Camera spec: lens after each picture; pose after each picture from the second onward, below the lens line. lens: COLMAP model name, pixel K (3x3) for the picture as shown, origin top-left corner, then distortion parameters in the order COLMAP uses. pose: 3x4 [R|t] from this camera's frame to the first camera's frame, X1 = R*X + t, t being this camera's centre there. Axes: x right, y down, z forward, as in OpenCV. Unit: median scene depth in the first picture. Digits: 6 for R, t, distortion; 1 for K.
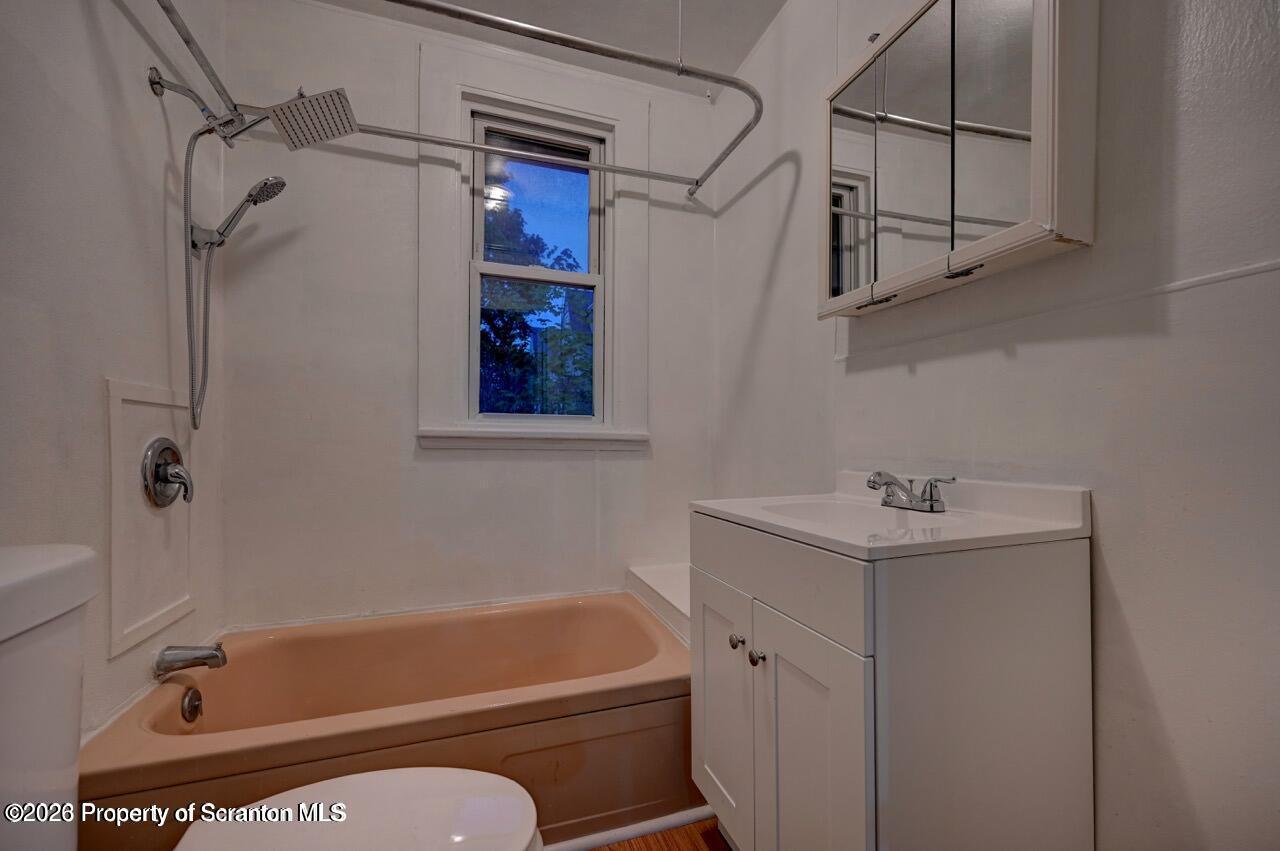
lens RADIAL K [[492.7, 0, 644.8], [0, 492.7, 440.2], [0, 0, 1]] dist [0.000320, -0.000025]
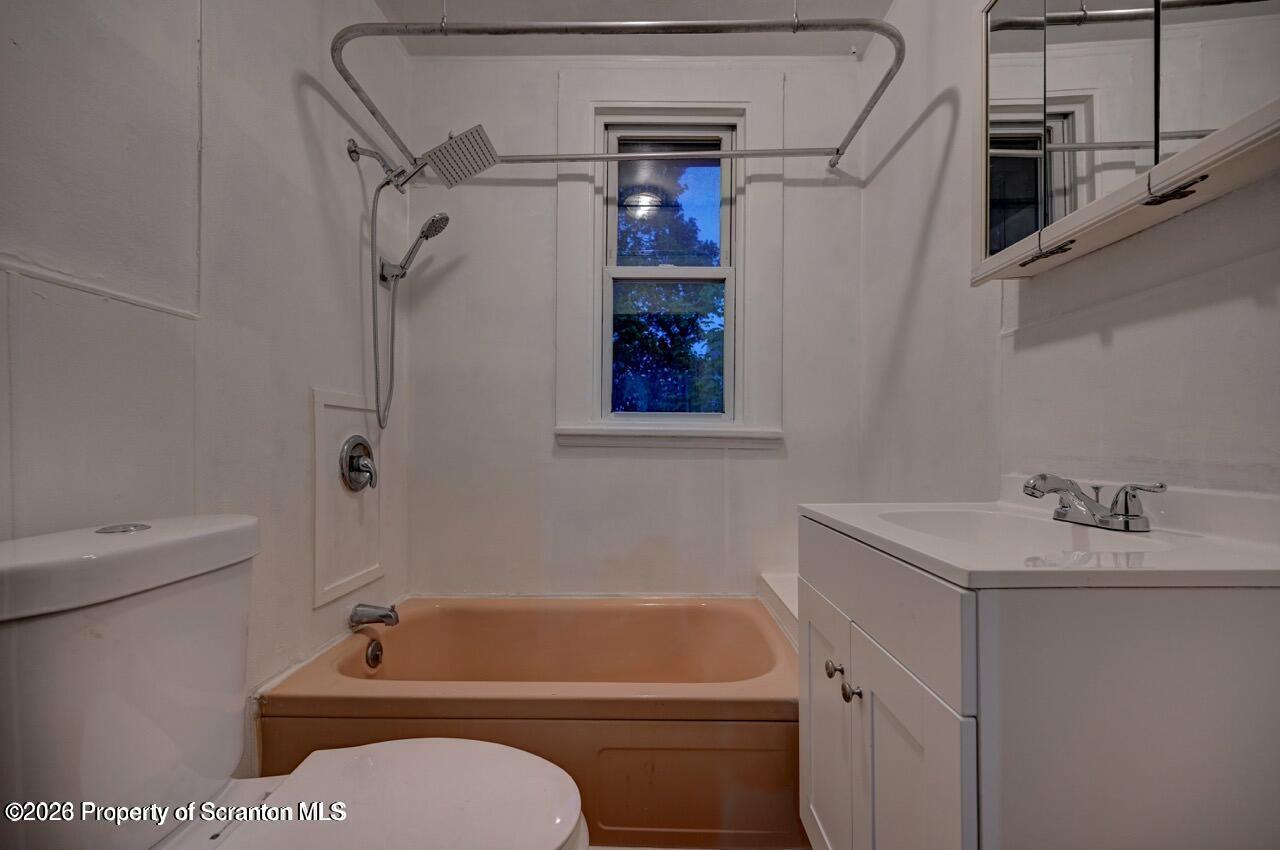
lens RADIAL K [[492.7, 0, 644.8], [0, 492.7, 439.7], [0, 0, 1]] dist [0.000320, -0.000025]
pose [[0.945043, -0.001322, -0.326944, 0.104400], [0.000449, 0.999996, -0.002749, 0.008819], [0.326946, 0.002451, 0.945040, 0.057279]]
